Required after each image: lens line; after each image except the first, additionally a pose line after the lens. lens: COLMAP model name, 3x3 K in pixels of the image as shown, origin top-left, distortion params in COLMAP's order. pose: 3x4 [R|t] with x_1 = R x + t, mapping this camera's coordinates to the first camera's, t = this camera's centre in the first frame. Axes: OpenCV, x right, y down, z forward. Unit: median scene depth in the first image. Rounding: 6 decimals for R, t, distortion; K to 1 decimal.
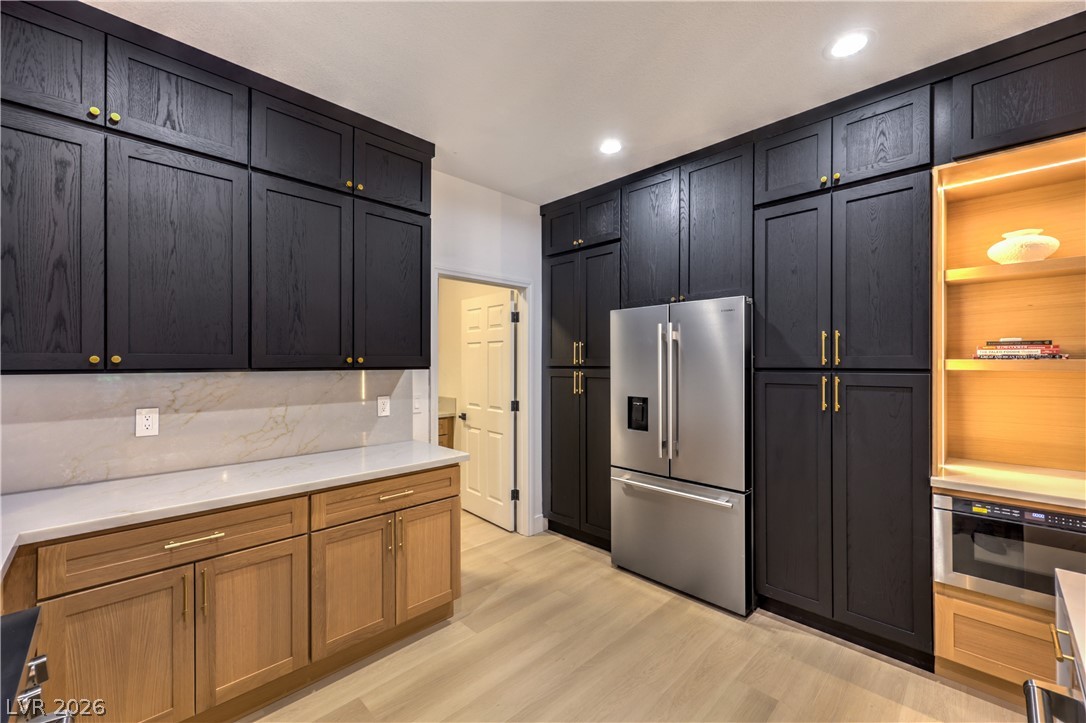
lens RADIAL K [[441.5, 0, 552.0], [0, 441.5, 363.9], [0, 0, 1]] dist [-0.000379, -0.000046]
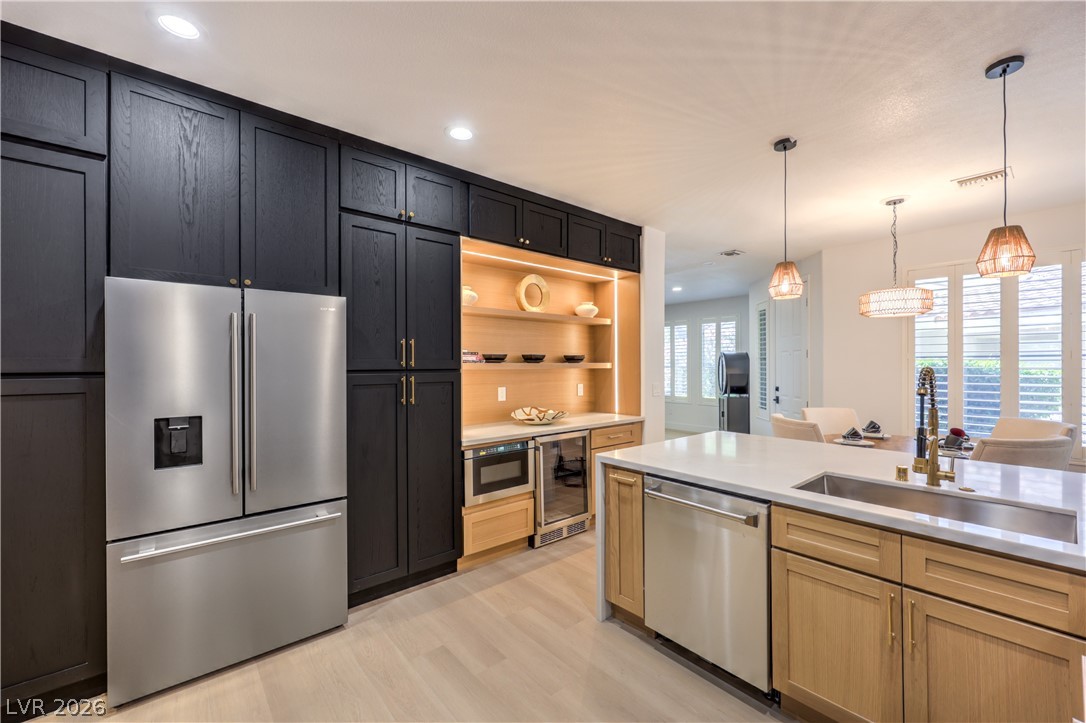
lens RADIAL K [[441.5, 0, 552.0], [0, 441.5, 363.9], [0, 0, 1]] dist [-0.000379, -0.000046]
pose [[0.076816, 0.000909, 0.997045, -0.553707], [0.004808, 0.999988, -0.001282, -0.002052], [-0.997034, 0.004892, 0.076810, 0.506574]]
